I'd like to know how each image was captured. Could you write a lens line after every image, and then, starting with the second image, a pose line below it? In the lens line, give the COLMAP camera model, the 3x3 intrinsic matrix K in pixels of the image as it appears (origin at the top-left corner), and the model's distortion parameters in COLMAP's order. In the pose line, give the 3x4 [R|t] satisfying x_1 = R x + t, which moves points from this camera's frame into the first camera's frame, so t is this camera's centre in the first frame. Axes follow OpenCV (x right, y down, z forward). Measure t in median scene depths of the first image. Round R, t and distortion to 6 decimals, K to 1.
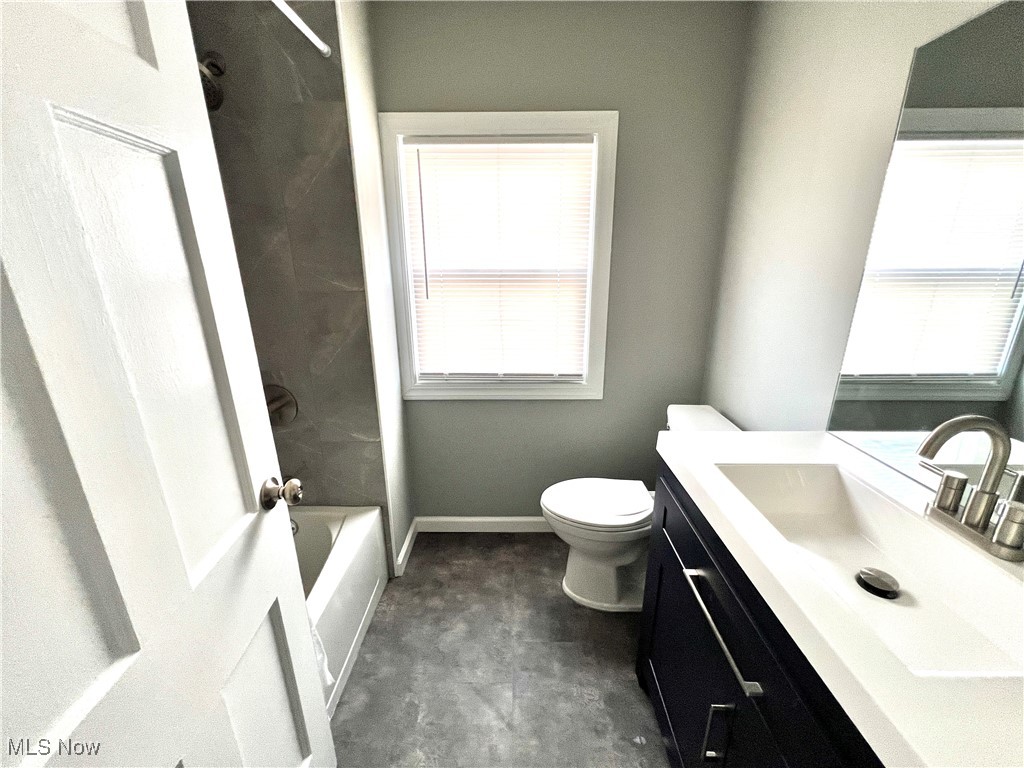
lens RADIAL K [[414.8, 0, 514.5], [0, 414.8, 385.8], [0, 0, 1]] dist [-0.001001, 0.001067]
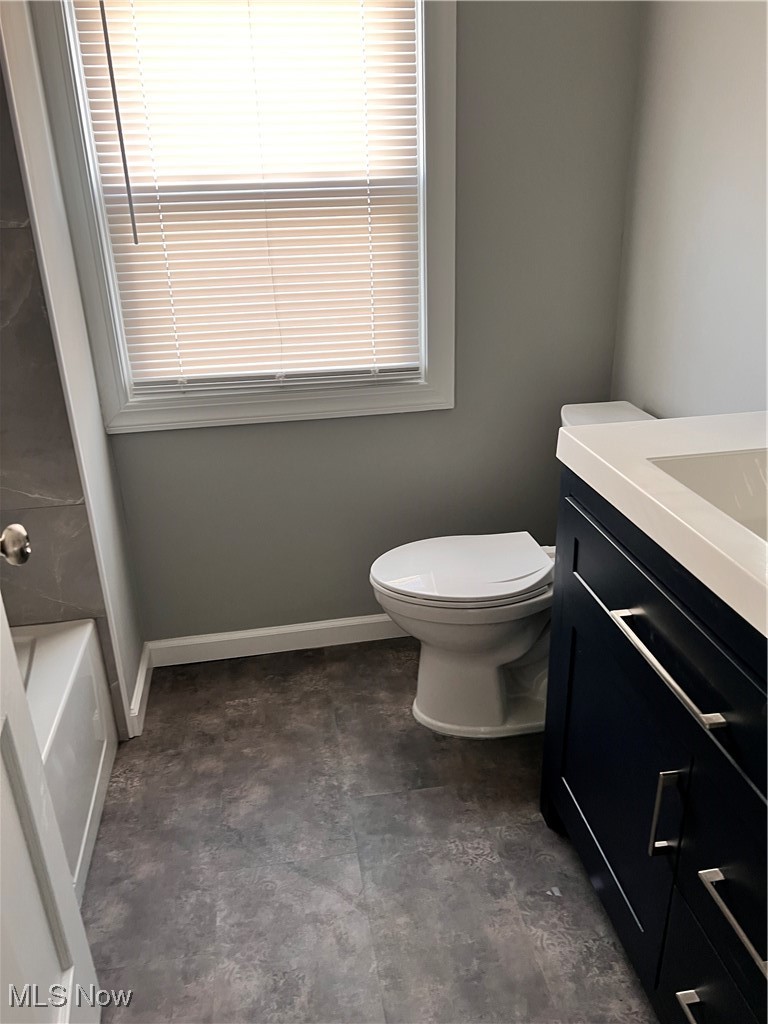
lens RADIAL K [[779.4, 0, 378.7], [0, 779.4, 510.5], [0, 0, 1]] dist [0.037667, -0.020011]
pose [[0.985232, -0.090401, 0.145412, -0.083832], [0.075235, 0.991449, 0.106620, 0.060403], [-0.153807, -0.094105, 0.983609, -0.117594]]
